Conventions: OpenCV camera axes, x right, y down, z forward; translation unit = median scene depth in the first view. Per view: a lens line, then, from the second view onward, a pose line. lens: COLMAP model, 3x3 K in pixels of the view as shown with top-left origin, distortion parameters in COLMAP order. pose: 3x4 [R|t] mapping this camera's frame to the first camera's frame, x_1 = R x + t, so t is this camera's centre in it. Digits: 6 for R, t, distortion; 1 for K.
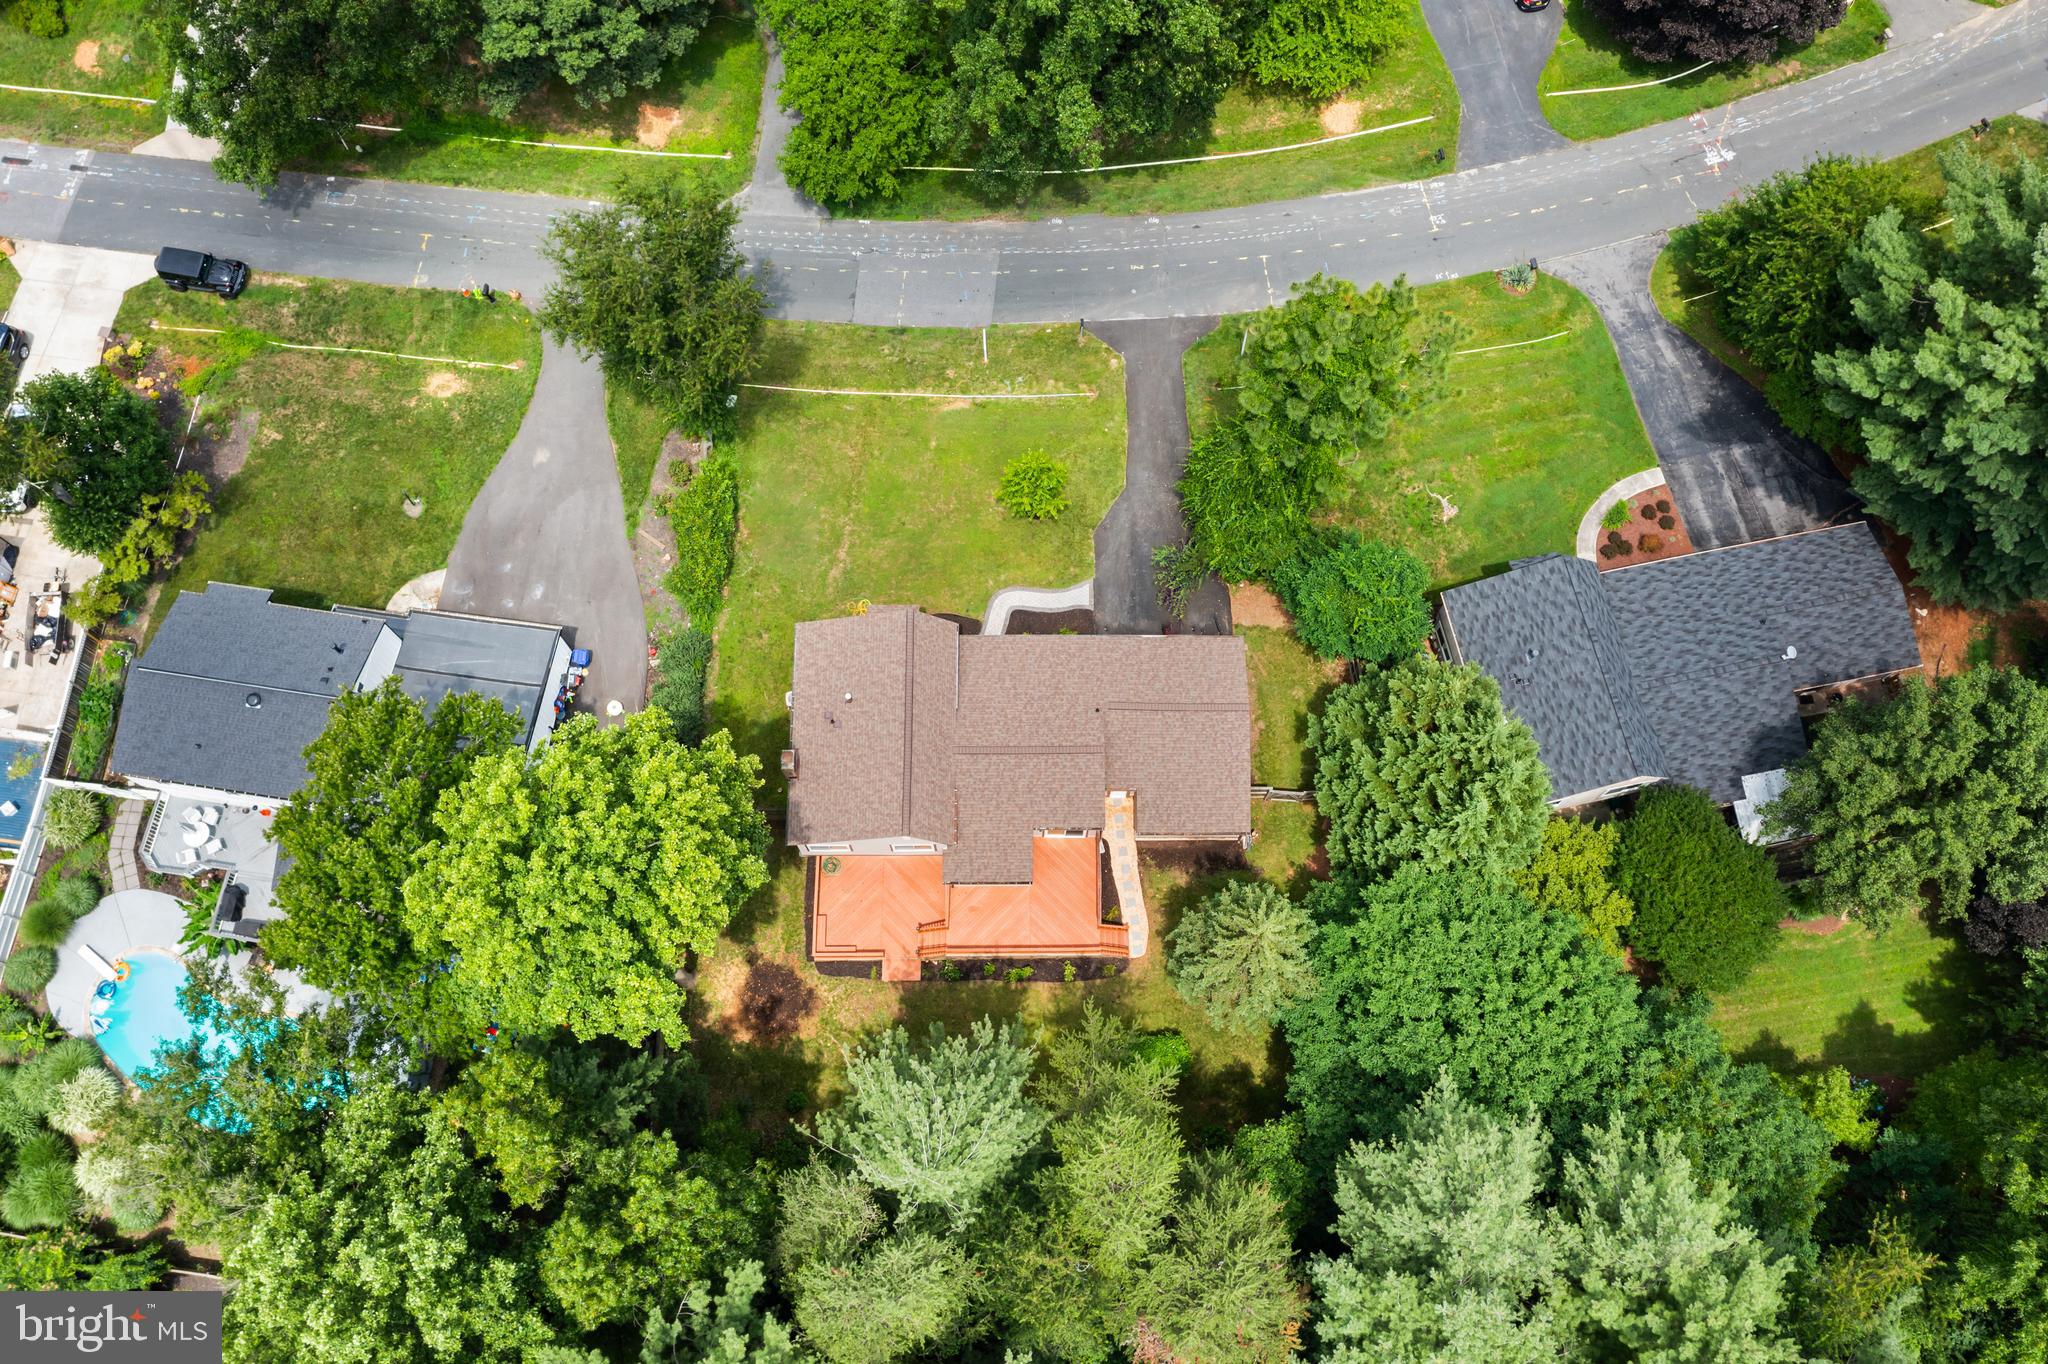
lens RADIAL K [[1756.6, 0, 999.0], [0, 1756.6, 619.2], [0, 0, 1]] dist [-0.013877, 0.000727]
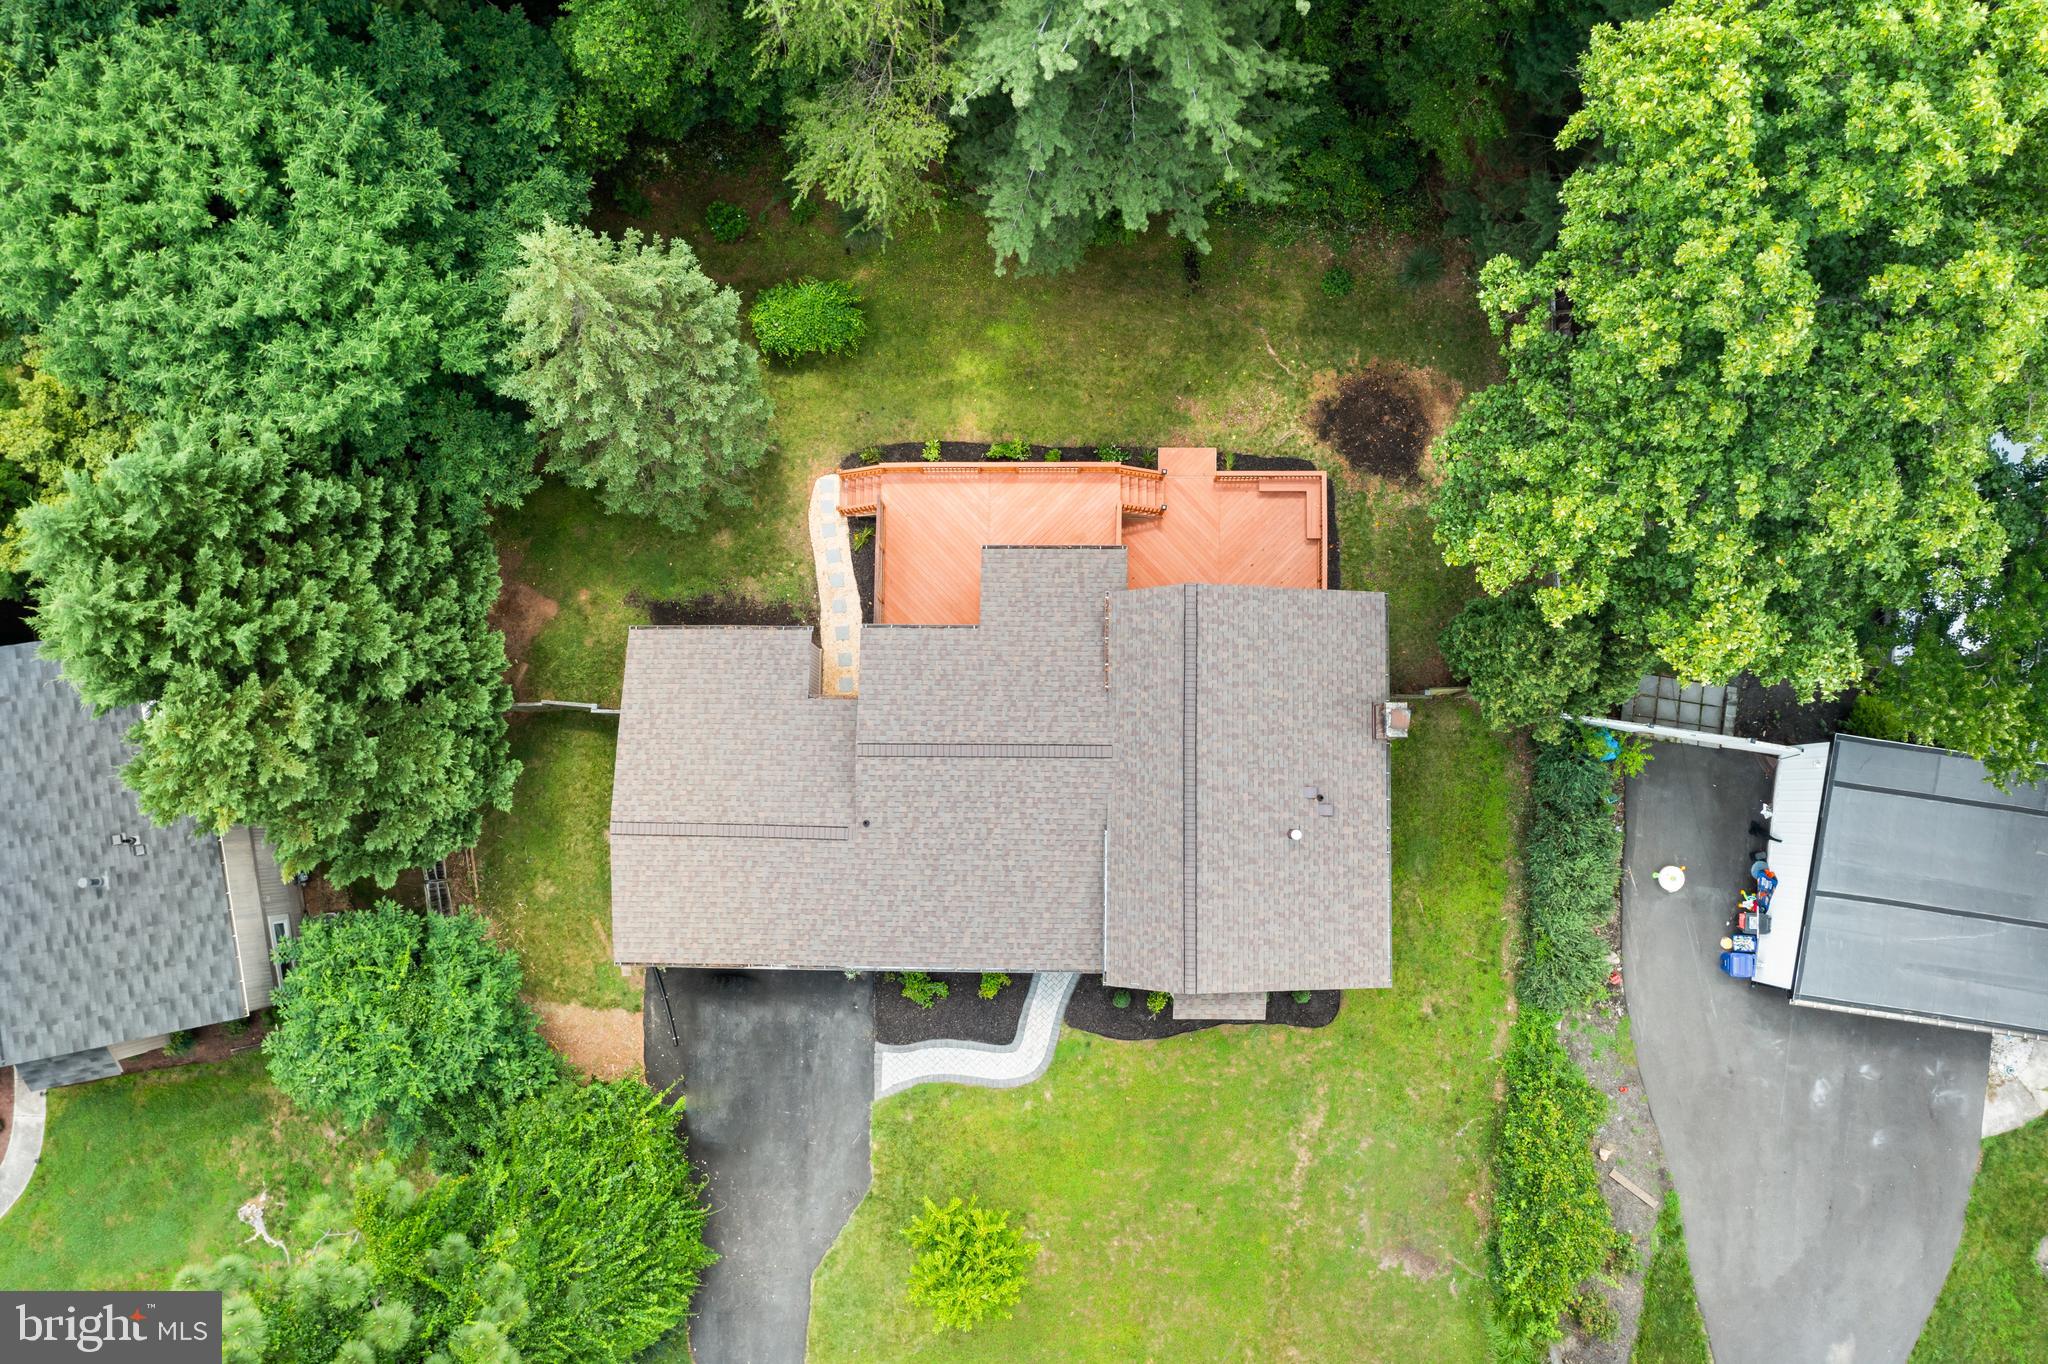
lens RADIAL K [[1595.1, 0, 1024.0], [0, 1595.1, 682.0], [0, 0, 1]] dist [-0.007793, -0.002526]
pose [[-0.999714, -0.006484, 0.022998, -0.007934], [0.015327, -0.912404, 0.409004, -0.112732], [0.018331, 0.409240, 0.912243, 0.456487]]
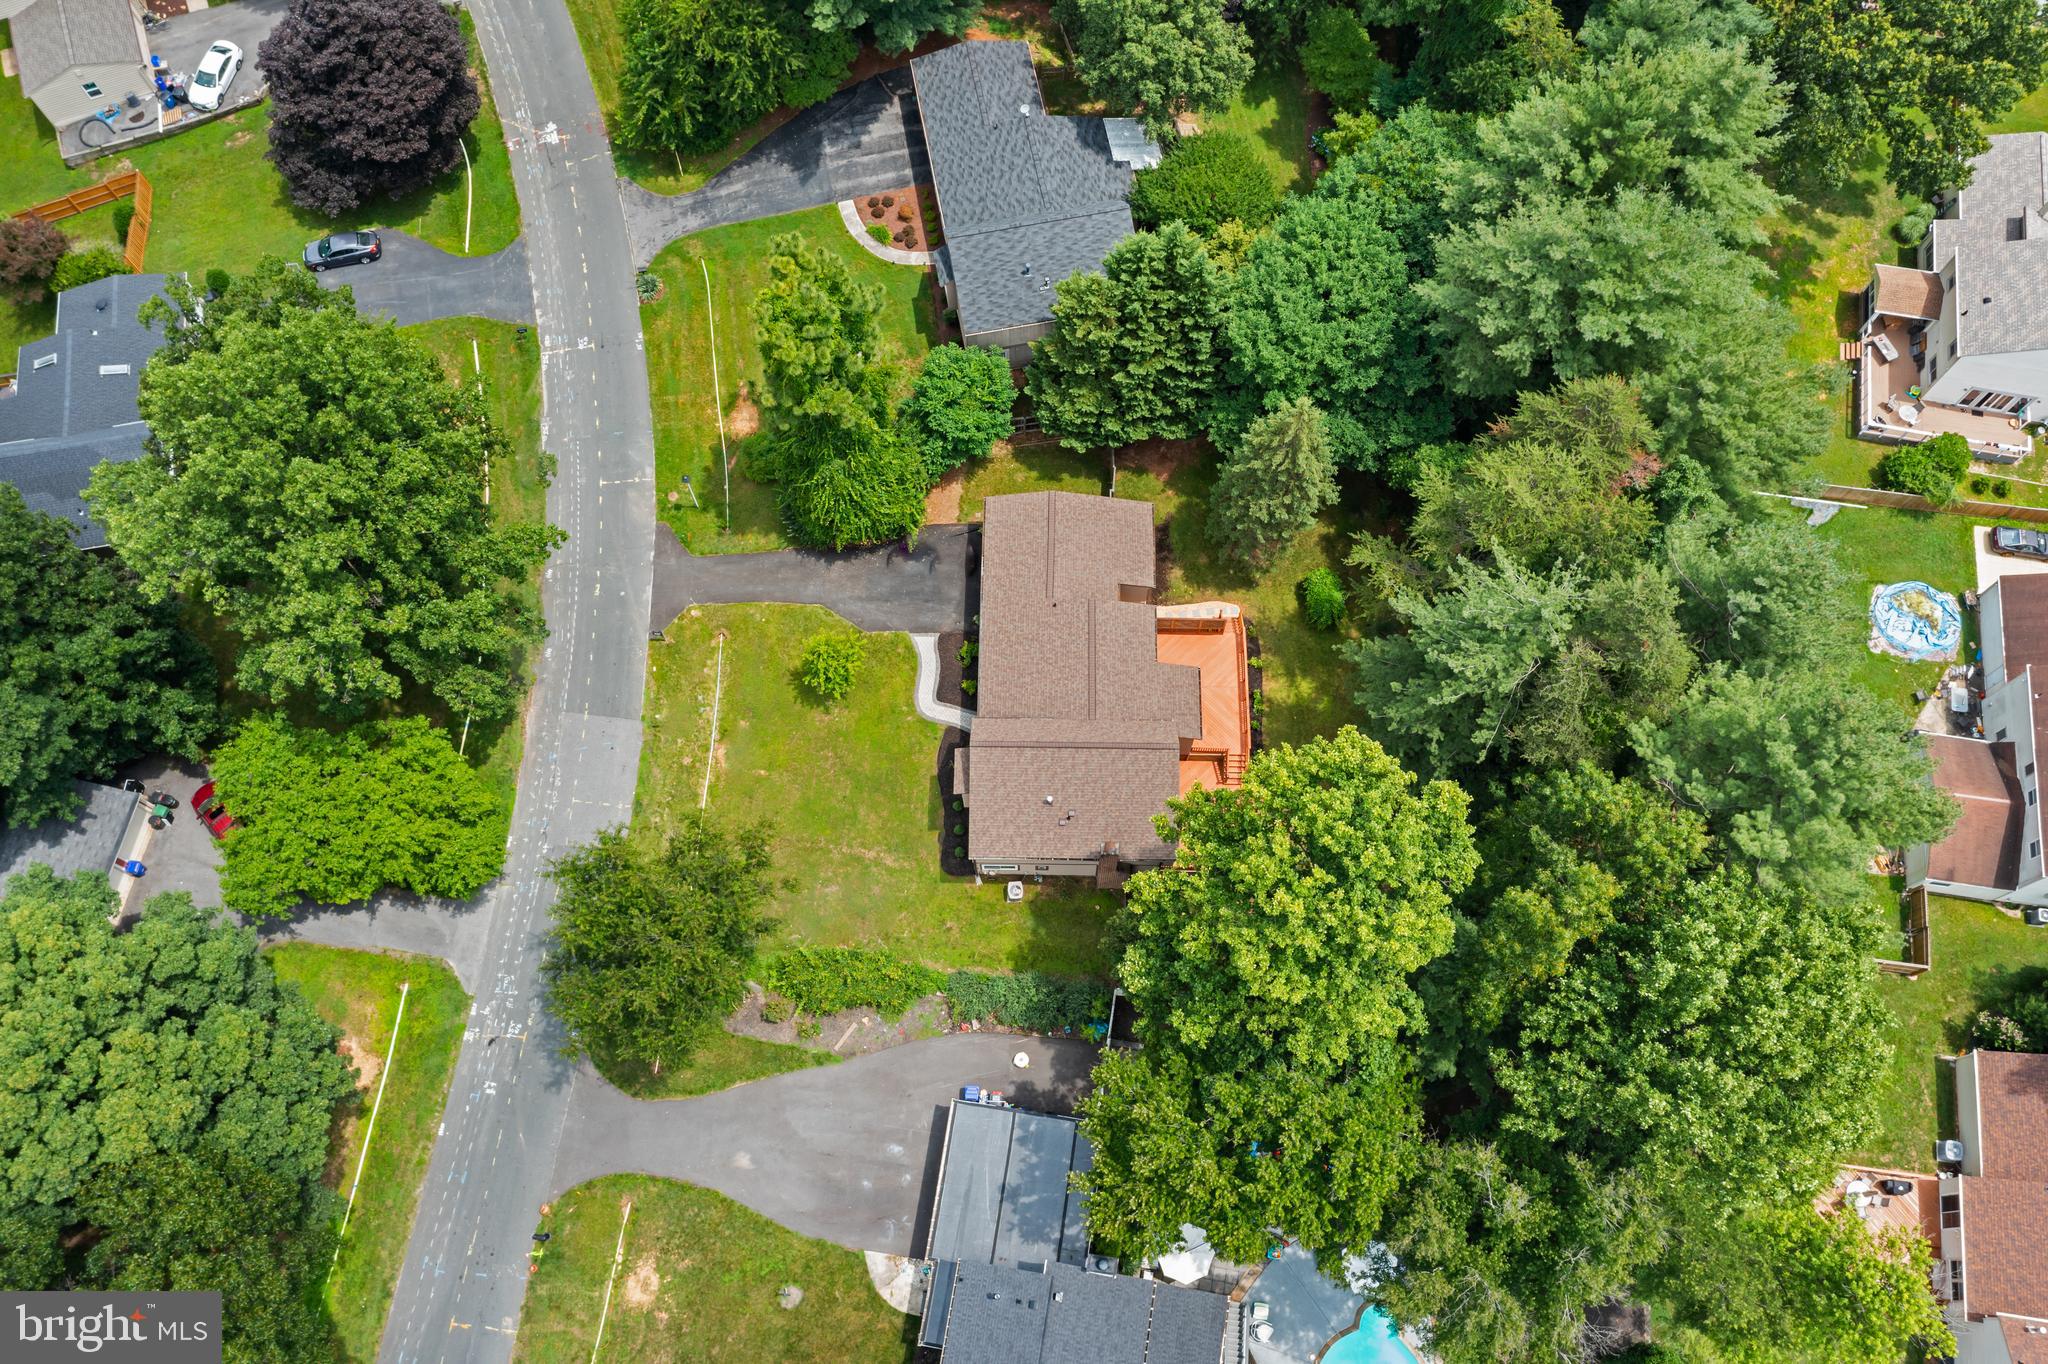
lens RADIAL K [[1599.7, 0, 1019.8], [0, 1599.7, 684.7], [0, 0, 1]] dist [-0.005074, 0.001379]
pose [[0.015468, -0.927921, 0.372455, -0.357275], [0.946212, 0.133982, 0.294501, -0.253093], [-0.323176, 0.347866, 0.880083, 0.086965]]
